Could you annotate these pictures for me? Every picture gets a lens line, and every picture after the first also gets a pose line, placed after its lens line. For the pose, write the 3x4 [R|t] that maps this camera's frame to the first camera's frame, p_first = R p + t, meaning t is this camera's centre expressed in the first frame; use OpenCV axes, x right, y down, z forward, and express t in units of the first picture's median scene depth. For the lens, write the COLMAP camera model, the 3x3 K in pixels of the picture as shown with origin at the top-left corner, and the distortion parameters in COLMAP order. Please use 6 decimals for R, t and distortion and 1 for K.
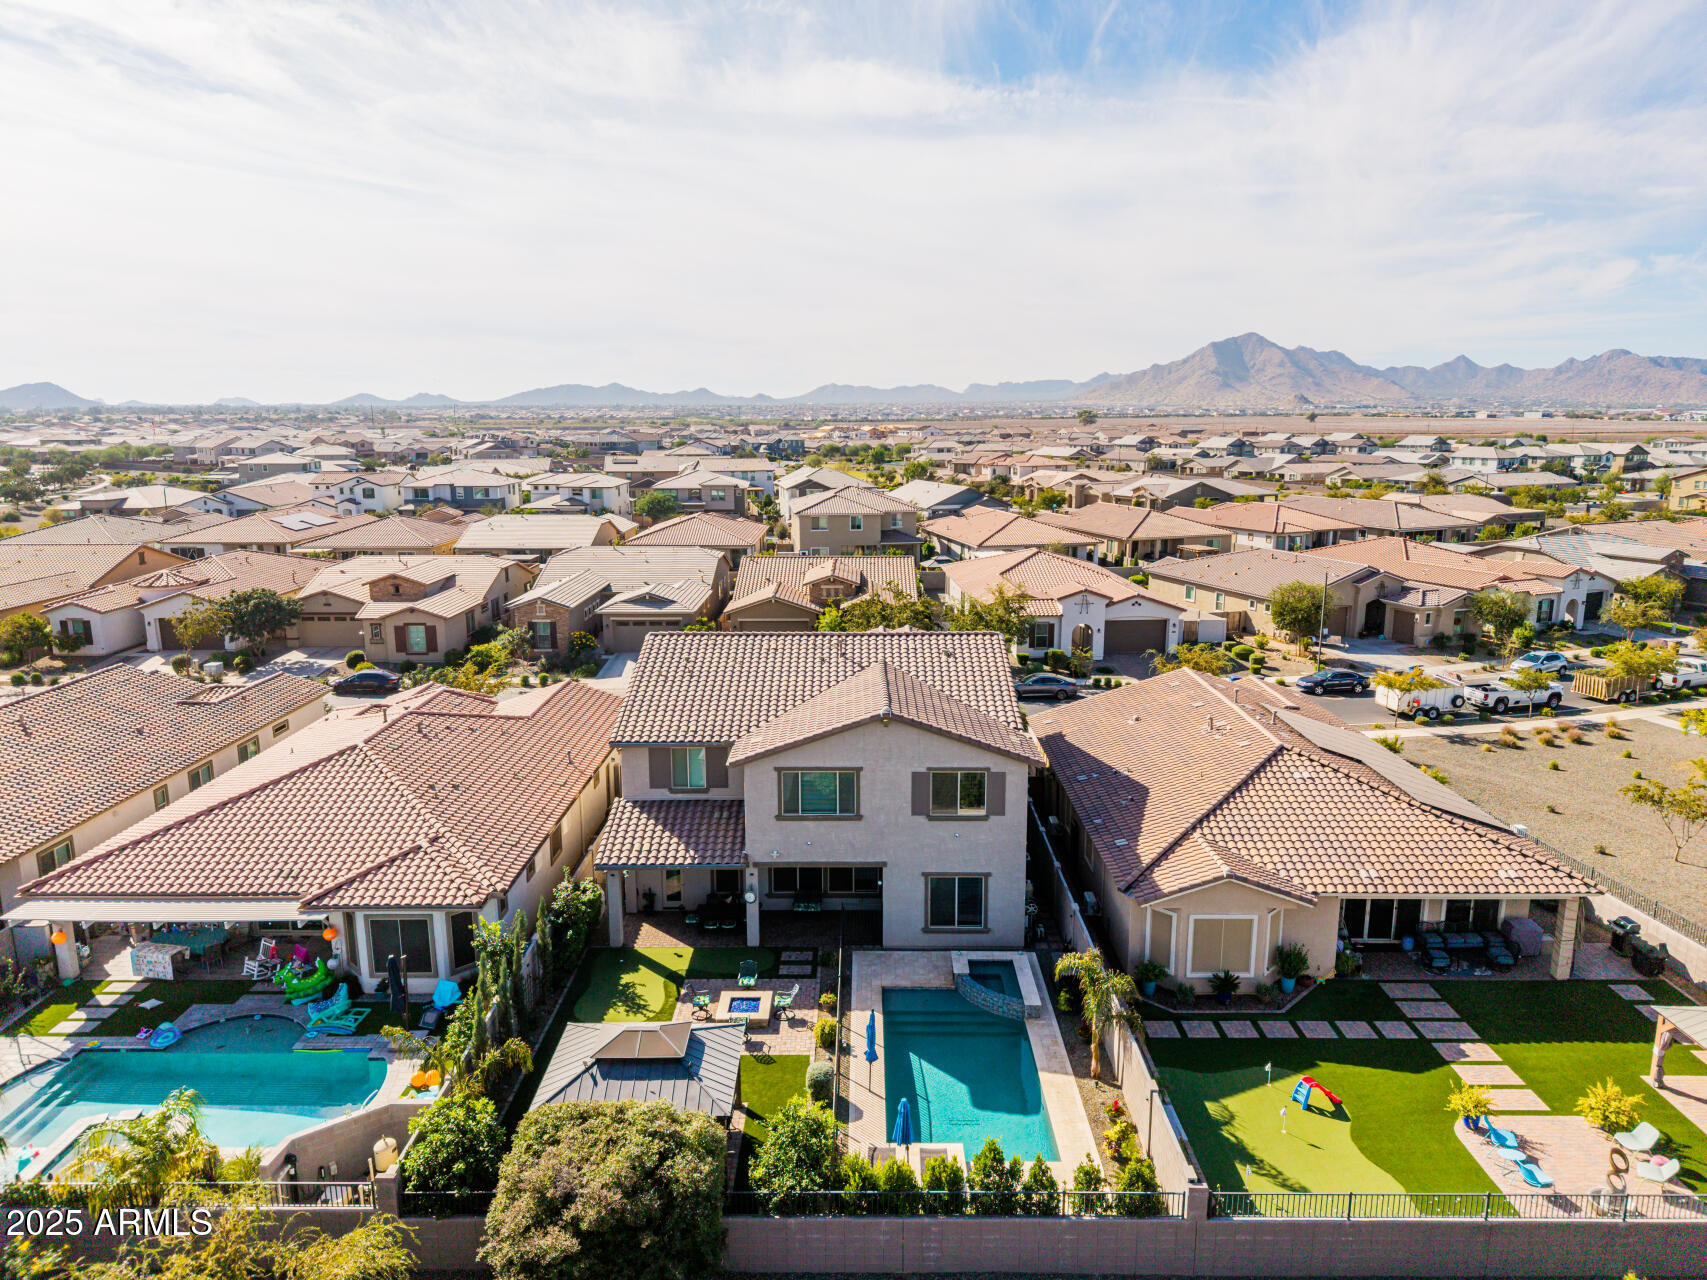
lens RADIAL K [[1135.7, 0, 853.5], [0, 1135.7, 640.0], [0, 0, 1]] dist [0.030557, -0.029129]
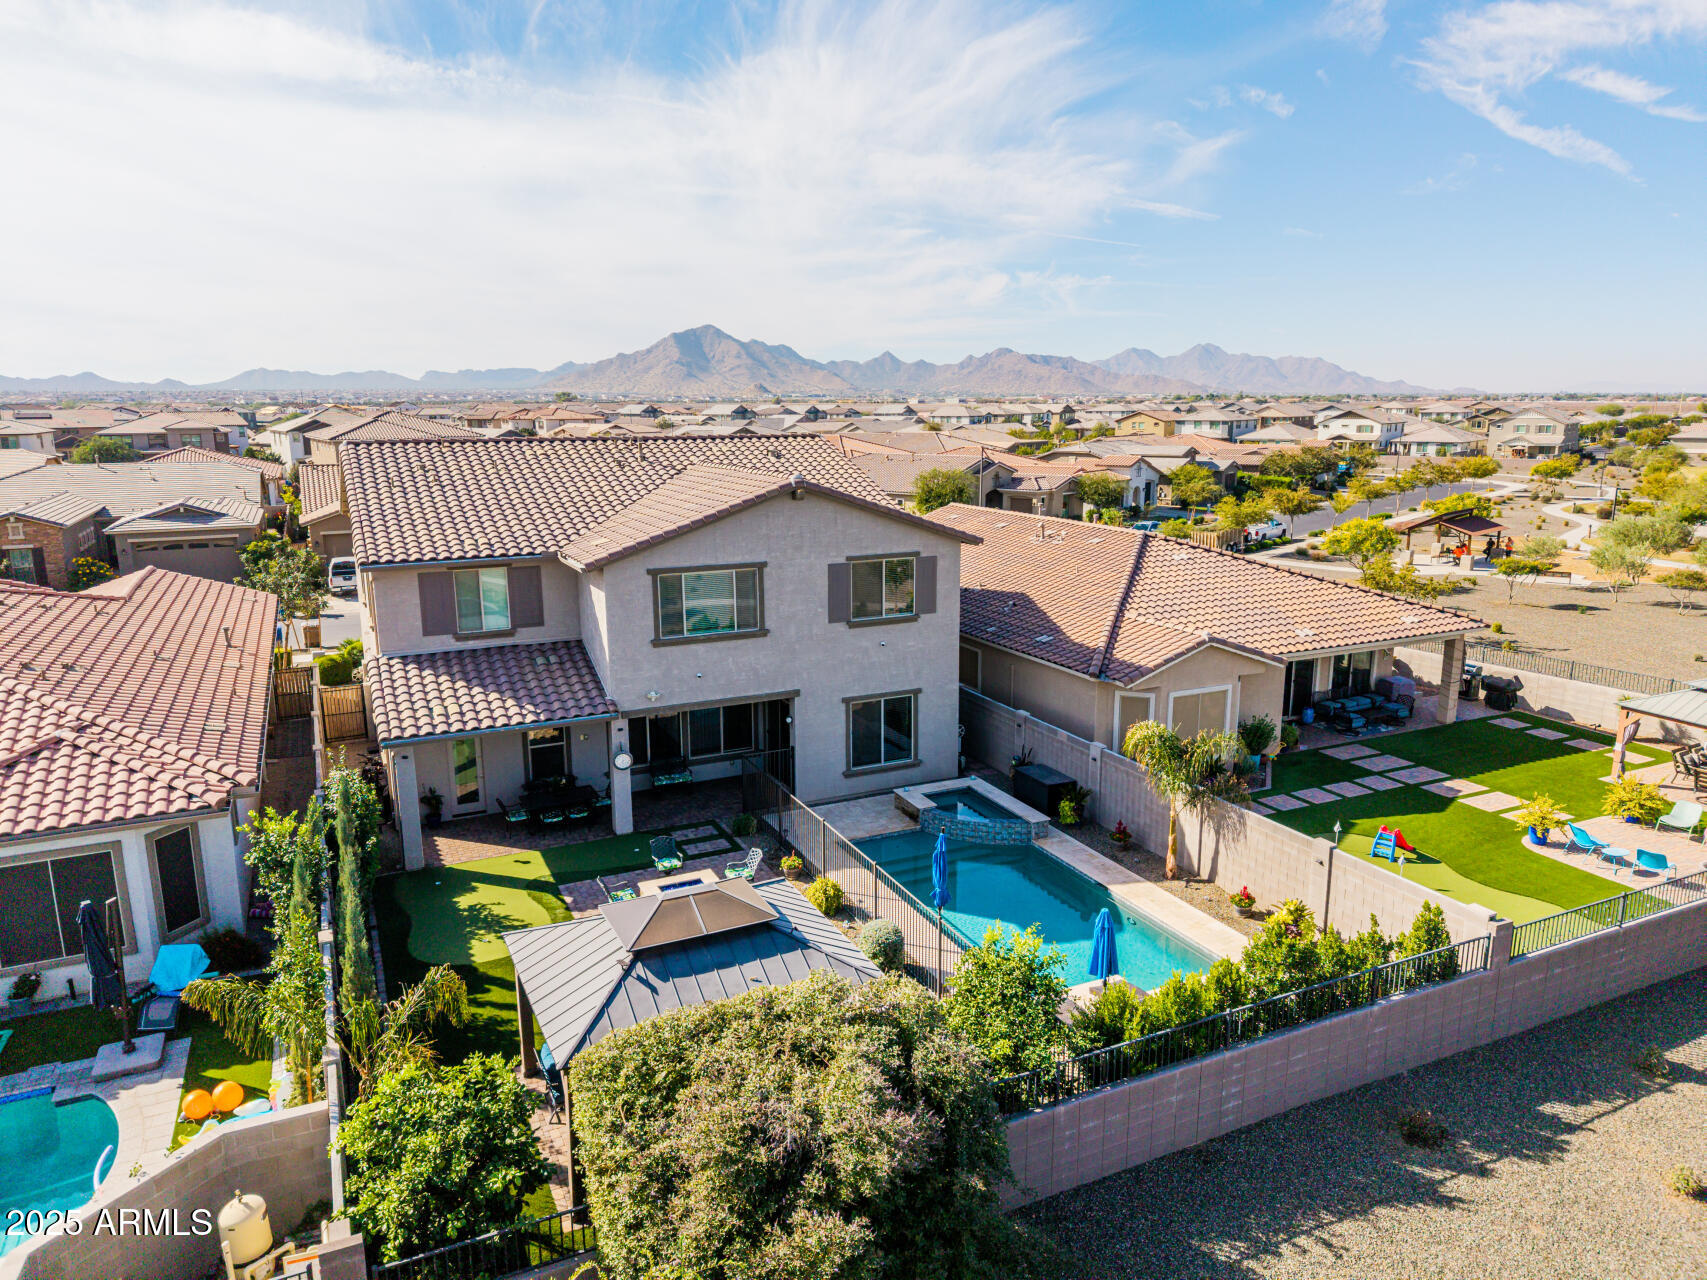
lens RADIAL K [[1144.6, 0, 854.5], [0, 1144.6, 610.7], [0, 0, 1]] dist [0.007622, -0.004557]
pose [[0.899824, -0.080015, 0.428853, -0.256062], [0.087645, 0.996150, 0.001964, 0.146625], [-0.427359, 0.035819, 0.903372, 0.307013]]
